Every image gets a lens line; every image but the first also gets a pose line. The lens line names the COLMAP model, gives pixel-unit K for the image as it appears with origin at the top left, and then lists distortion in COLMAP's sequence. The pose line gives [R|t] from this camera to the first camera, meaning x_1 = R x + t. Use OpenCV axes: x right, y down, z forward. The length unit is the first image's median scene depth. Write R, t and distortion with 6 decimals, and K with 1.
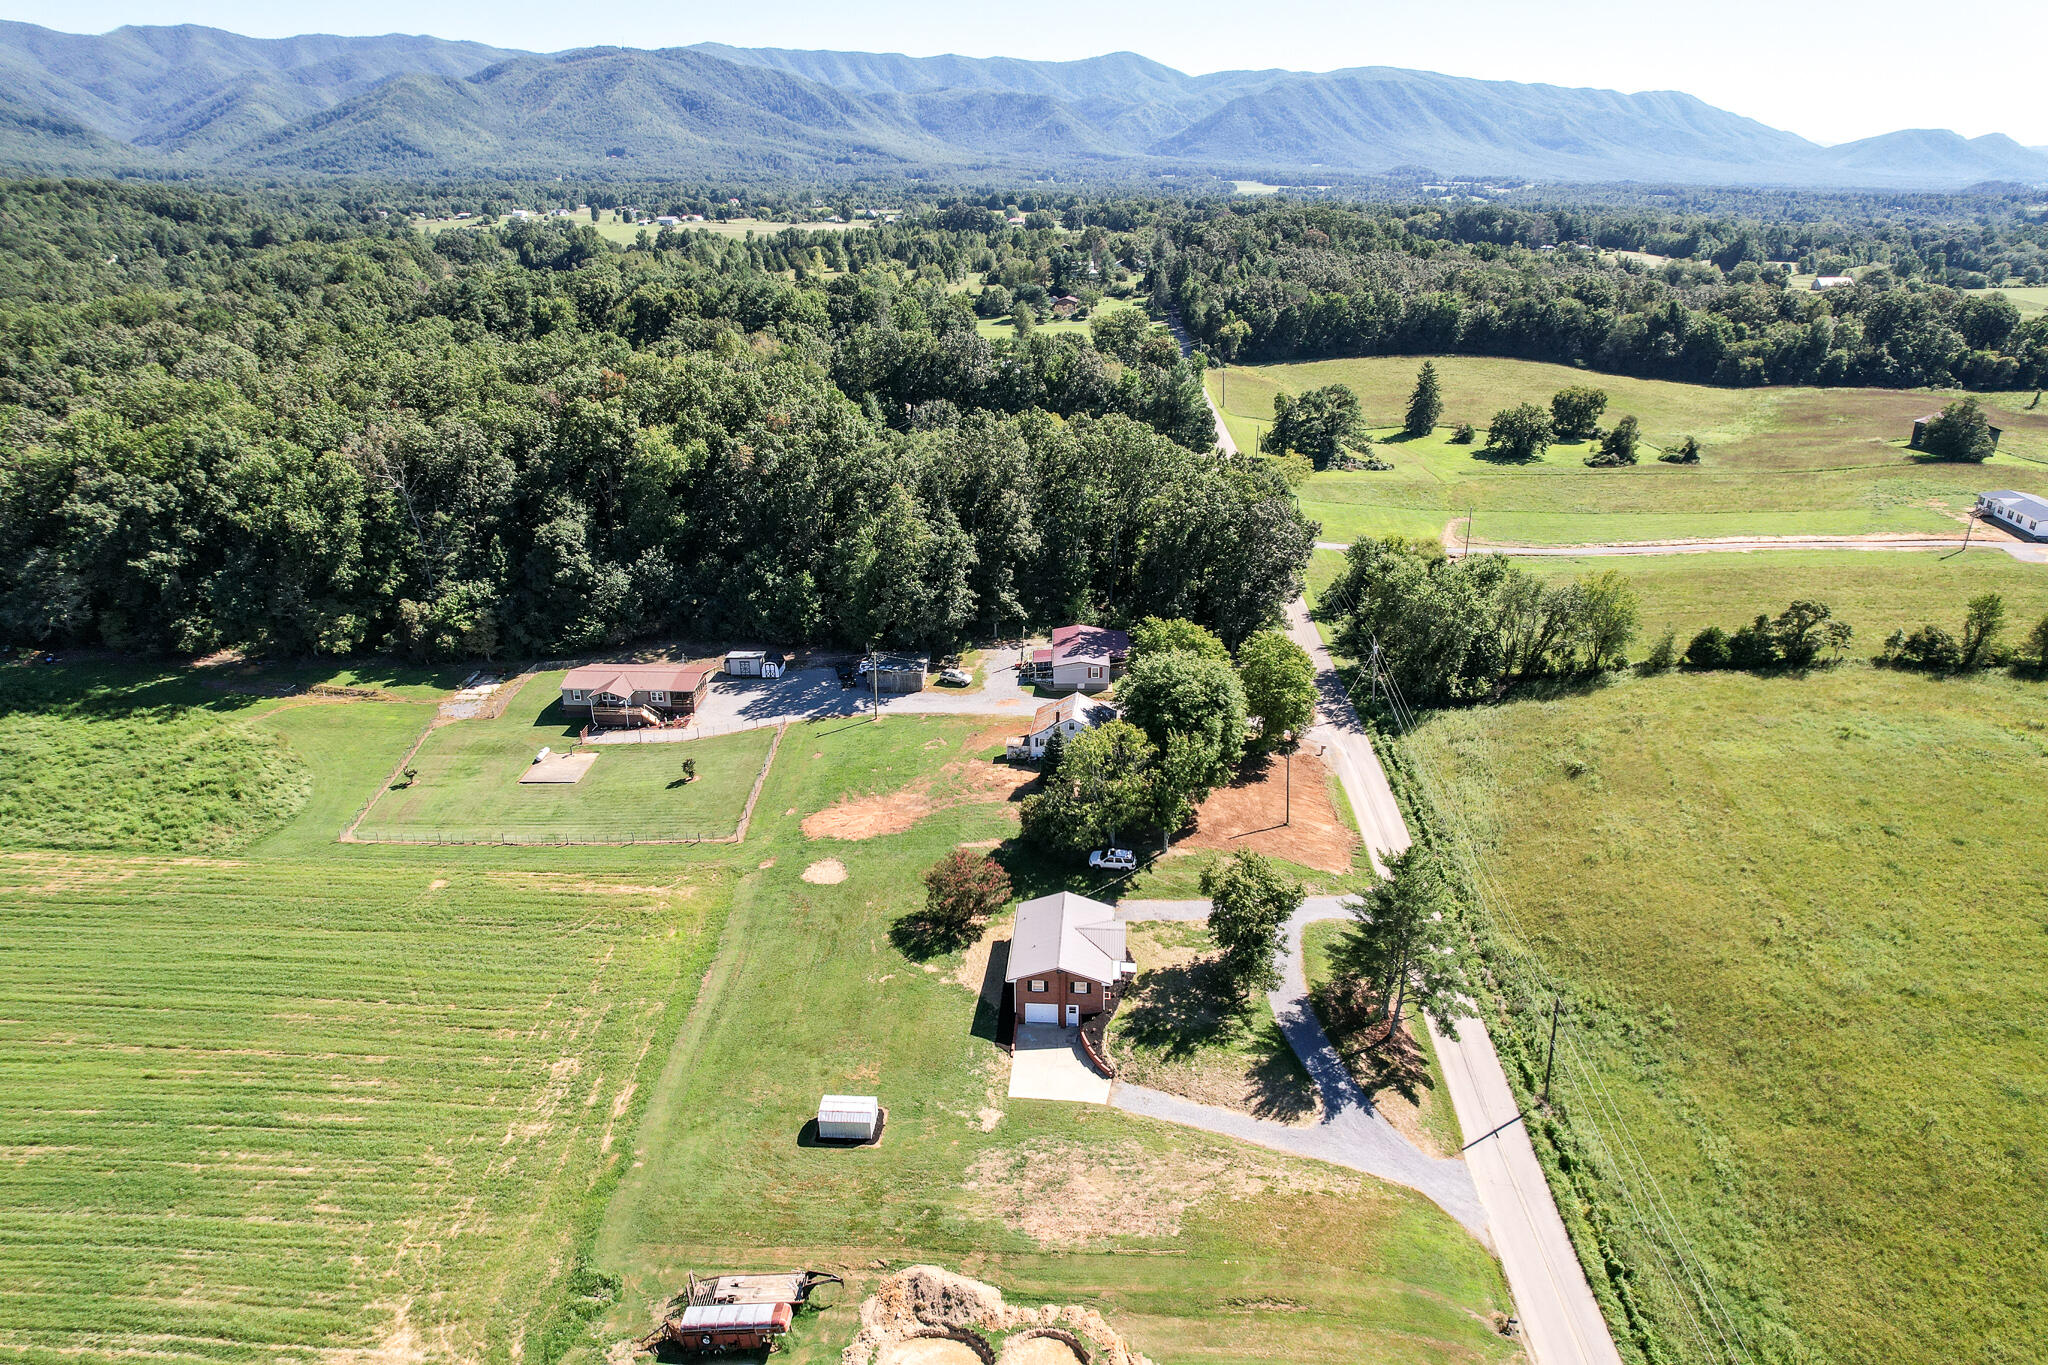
lens RADIAL K [[1319.9, 0, 1024.1], [0, 1319.9, 694.2], [0, 0, 1]] dist [-0.081929, 0.075185]
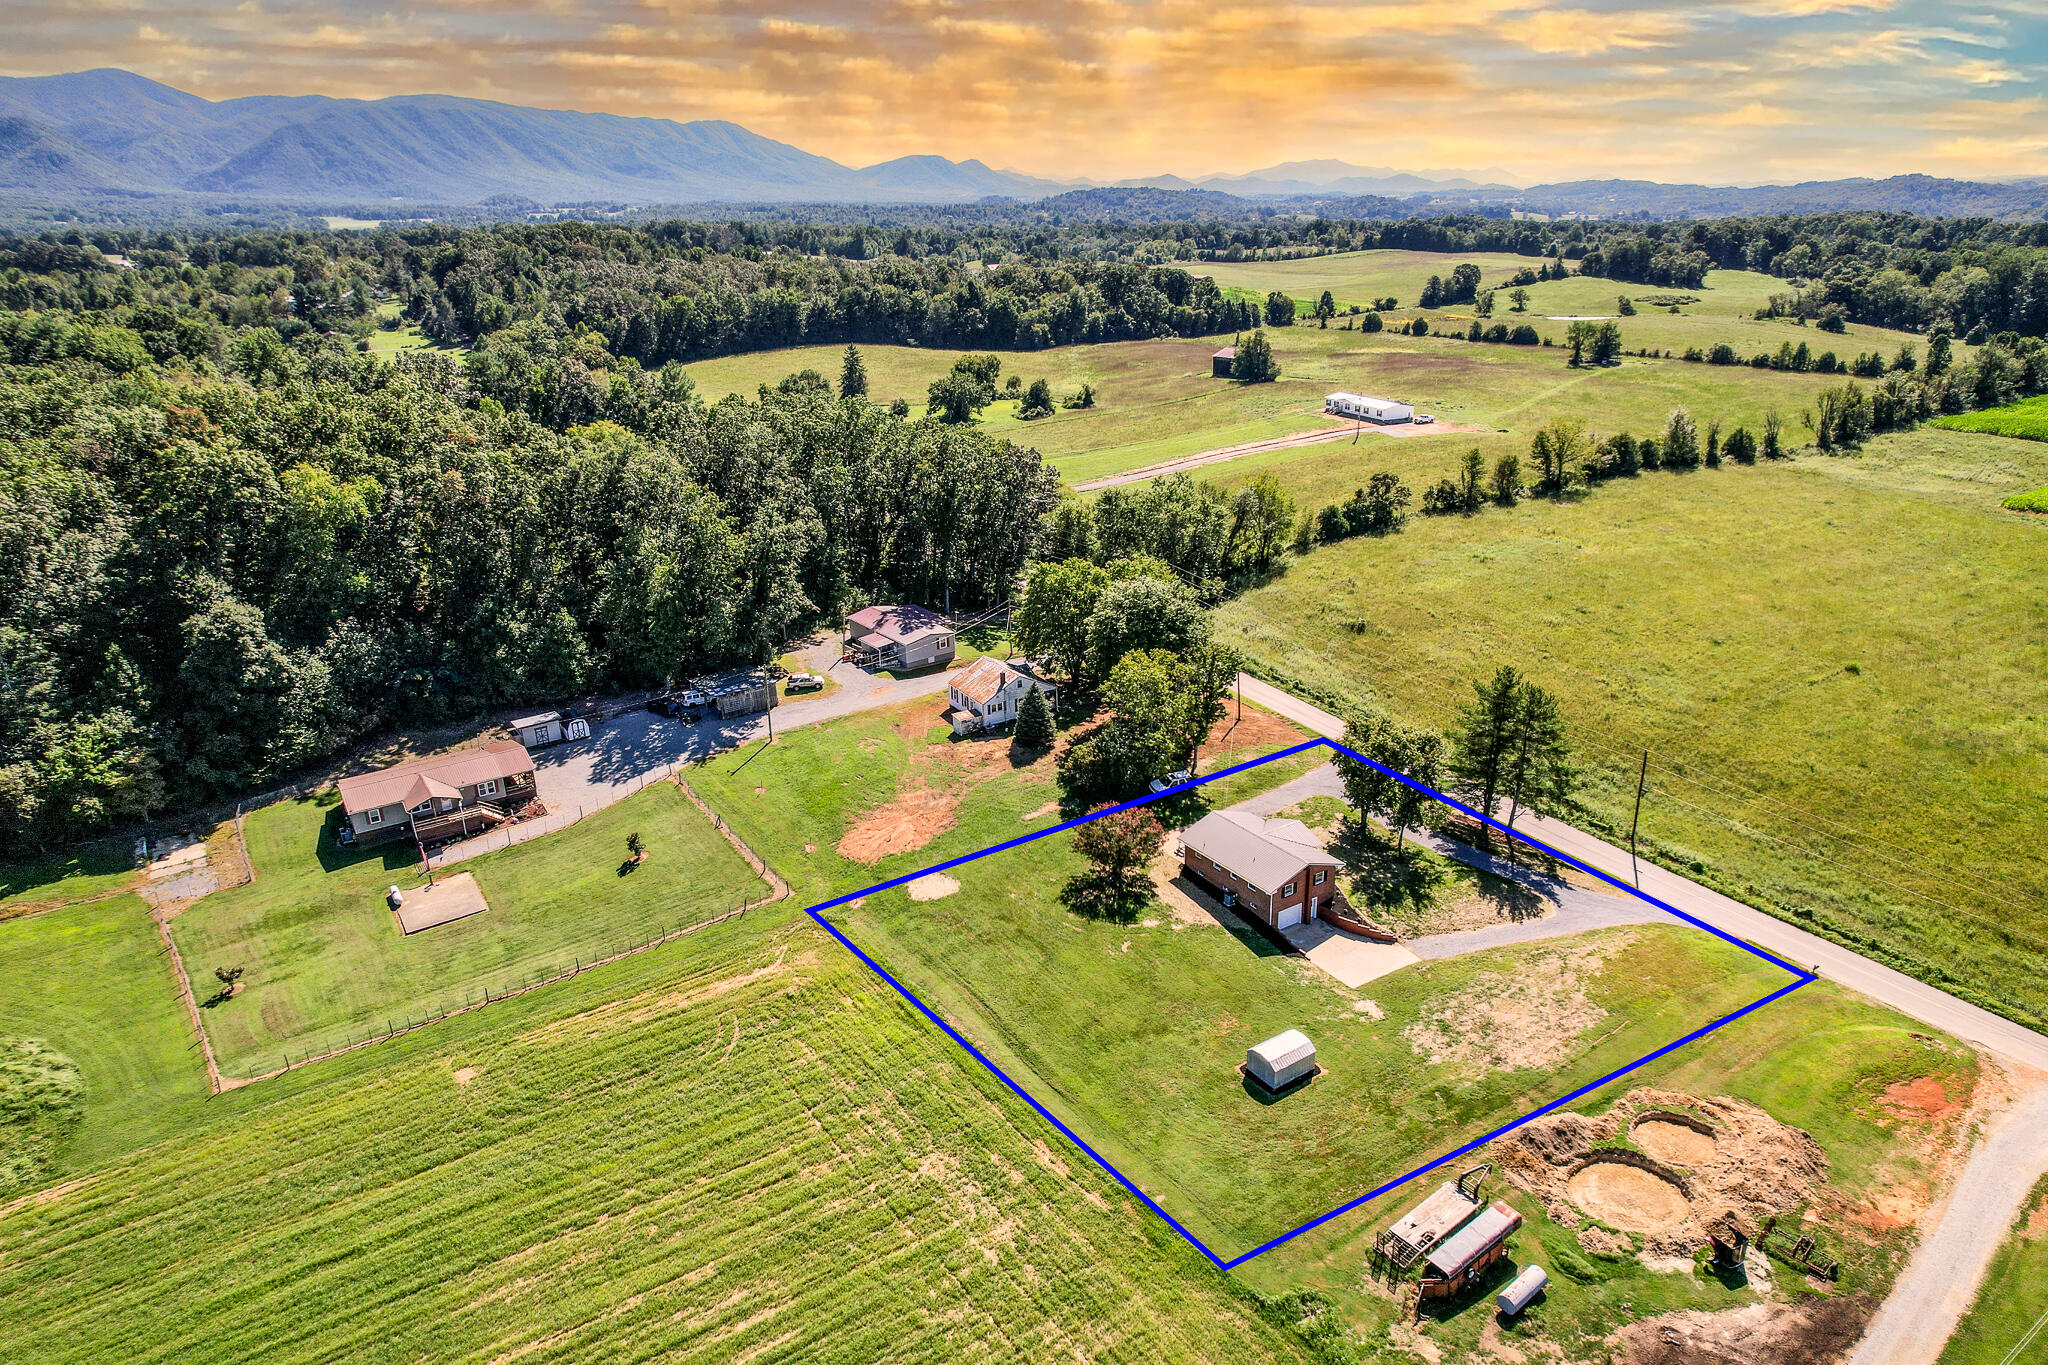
lens RADIAL K [[1319.9, 0, 1024.1], [0, 1319.9, 694.2], [0, 0, 1]] dist [-0.081929, 0.075185]
pose [[0.794436, -0.229168, 0.562453, -0.419224], [0.240929, 0.969010, 0.054518, -0.016685], [-0.557516, 0.092200, 0.825030, 0.164898]]
